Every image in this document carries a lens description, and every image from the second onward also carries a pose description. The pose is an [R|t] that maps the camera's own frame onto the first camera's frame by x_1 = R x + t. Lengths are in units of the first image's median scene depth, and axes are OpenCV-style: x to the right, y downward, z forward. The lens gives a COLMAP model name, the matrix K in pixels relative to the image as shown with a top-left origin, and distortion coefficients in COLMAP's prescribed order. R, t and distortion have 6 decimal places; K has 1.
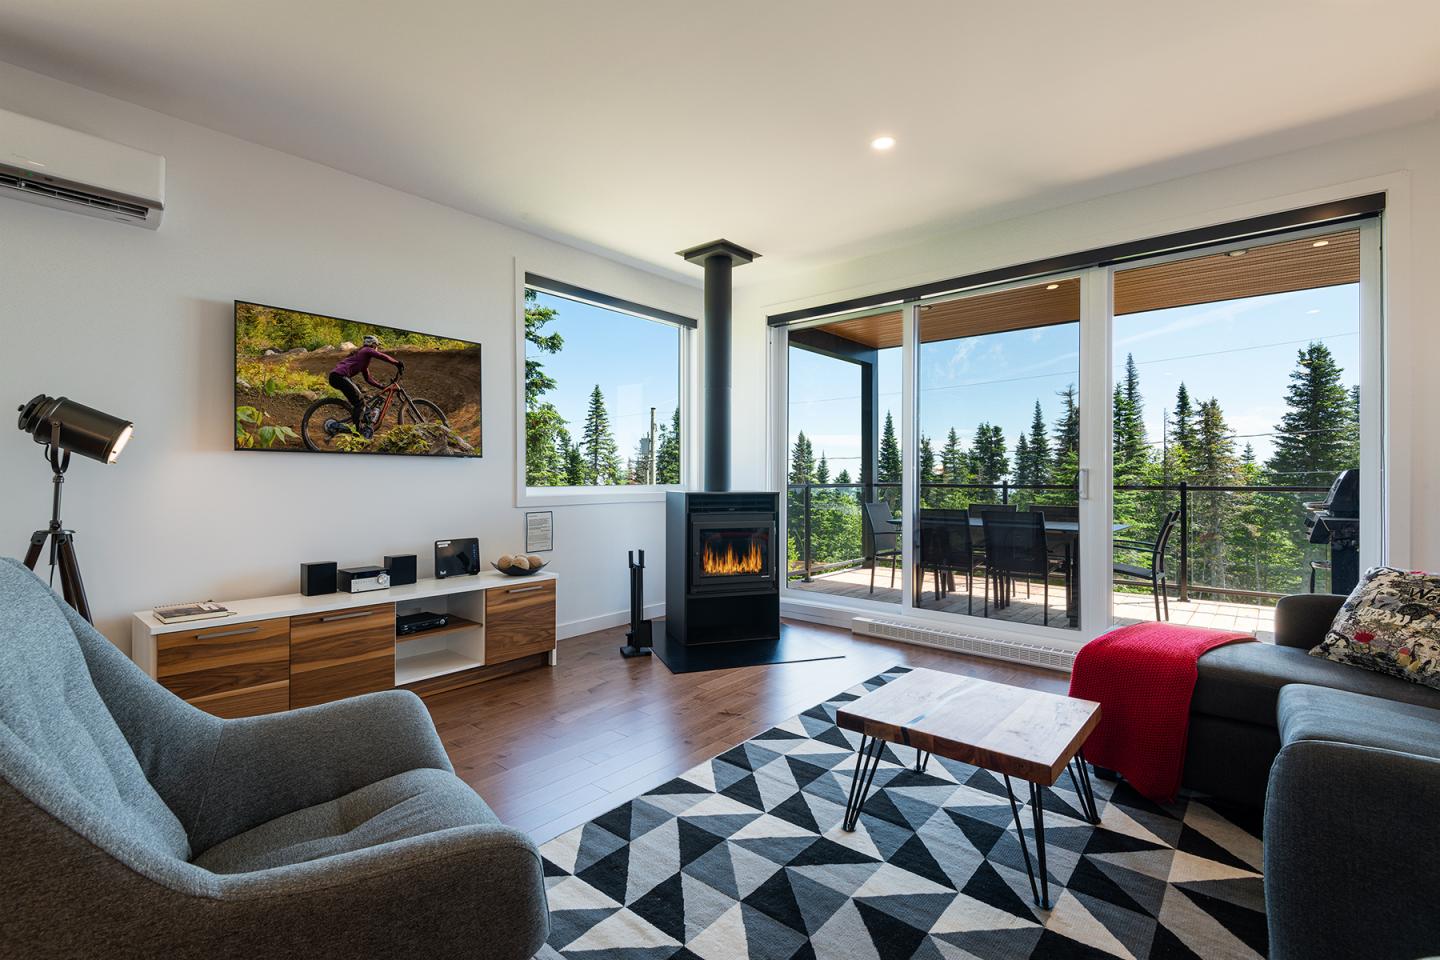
lens RADIAL K [[656.6, 0, 735.4], [0, 656.6, 474.8], [0, 0, 1]] dist [0.014377, -0.003961]
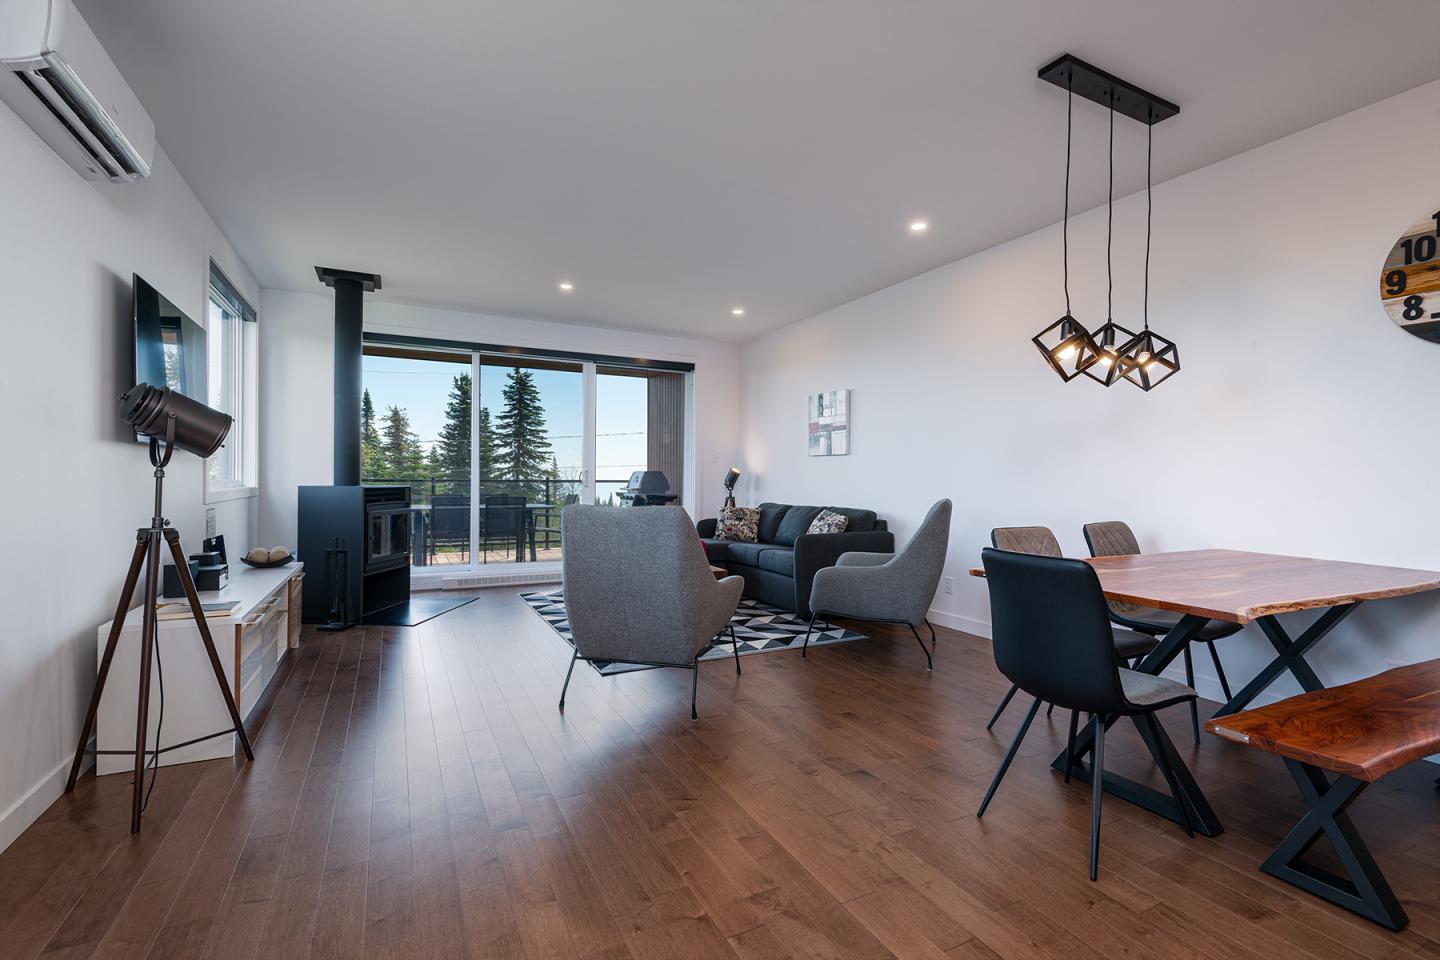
lens RADIAL K [[656.6, 0, 724.2], [0, 656.6, 477.2], [0, 0, 1]] dist [0.014377, -0.003961]
pose [[0.393848, -0.002795, 0.919171, -0.140740], [-0.006464, 0.999962, 0.005810, 0.000136], [-0.919153, -0.008230, 0.393815, -0.008217]]
